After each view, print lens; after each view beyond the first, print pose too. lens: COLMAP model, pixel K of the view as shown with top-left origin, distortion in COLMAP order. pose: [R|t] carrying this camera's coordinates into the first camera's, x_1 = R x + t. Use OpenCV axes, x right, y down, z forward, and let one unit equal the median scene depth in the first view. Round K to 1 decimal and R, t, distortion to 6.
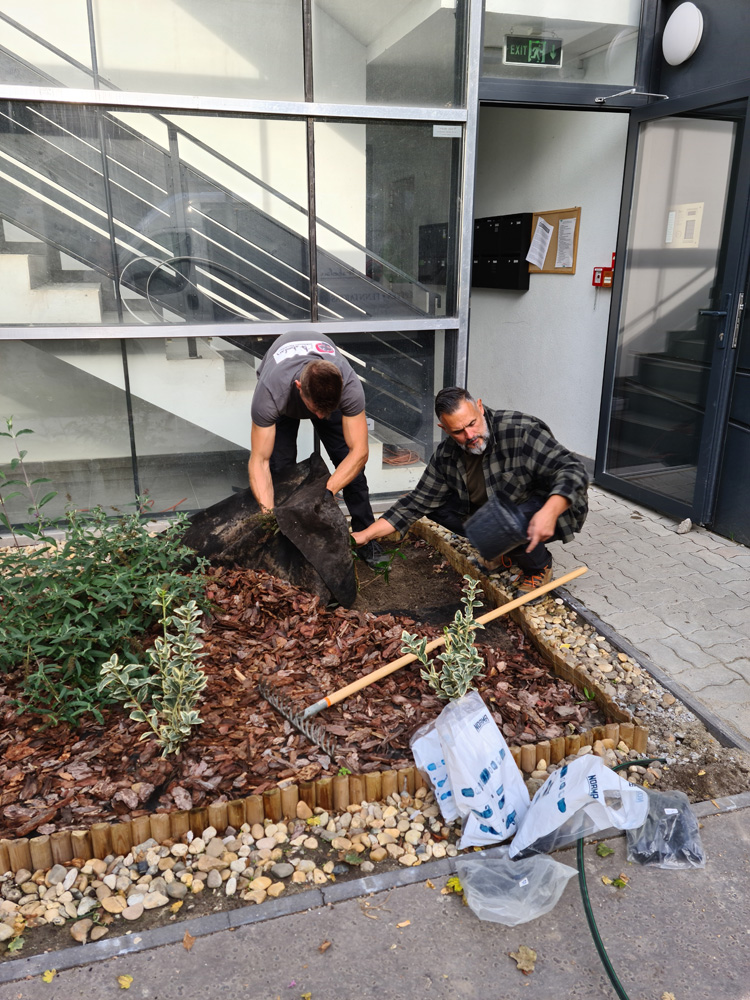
lens RADIAL K [[800.8, 0, 374.9], [0, 800.8, 515.4], [0, 0, 1]] dist [0.137877, -0.132082]
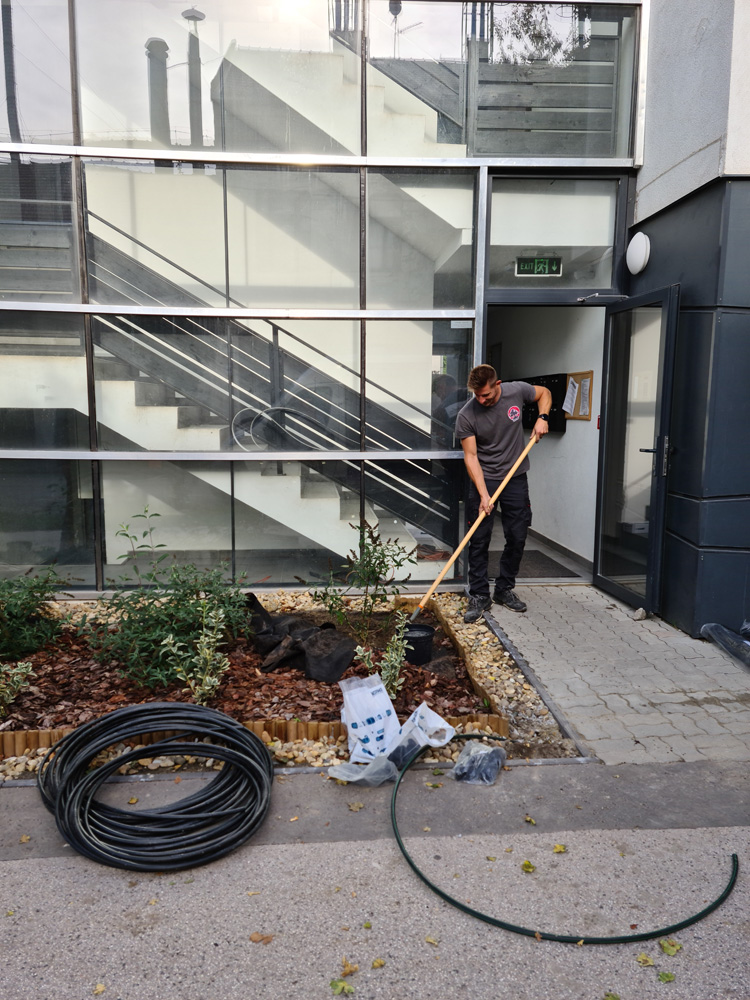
lens RADIAL K [[800.8, 0, 374.9], [0, 800.8, 515.4], [0, 0, 1]] dist [0.137877, -0.132082]
pose [[0.976394, 0.032989, -0.213462, 0.337053], [-0.068016, 0.984950, -0.158891, 0.123591], [0.205008, 0.169659, 0.963944, -0.439157]]
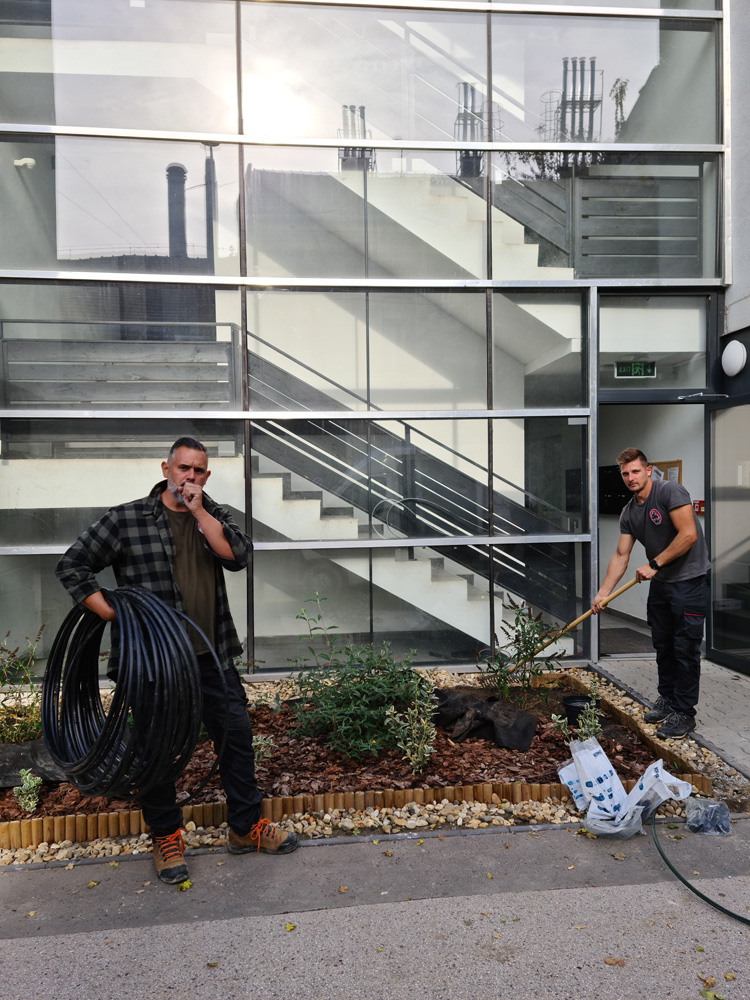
lens RADIAL K [[800.9, 0, 386.5], [0, 800.9, 515.4], [0, 0, 1]] dist [0.131341, -0.128230]
pose [[0.984278, -0.011338, -0.176264, -0.001816], [-0.037181, 0.962276, -0.269521, 0.187359], [0.172670, 0.271838, 0.946726, -0.652925]]
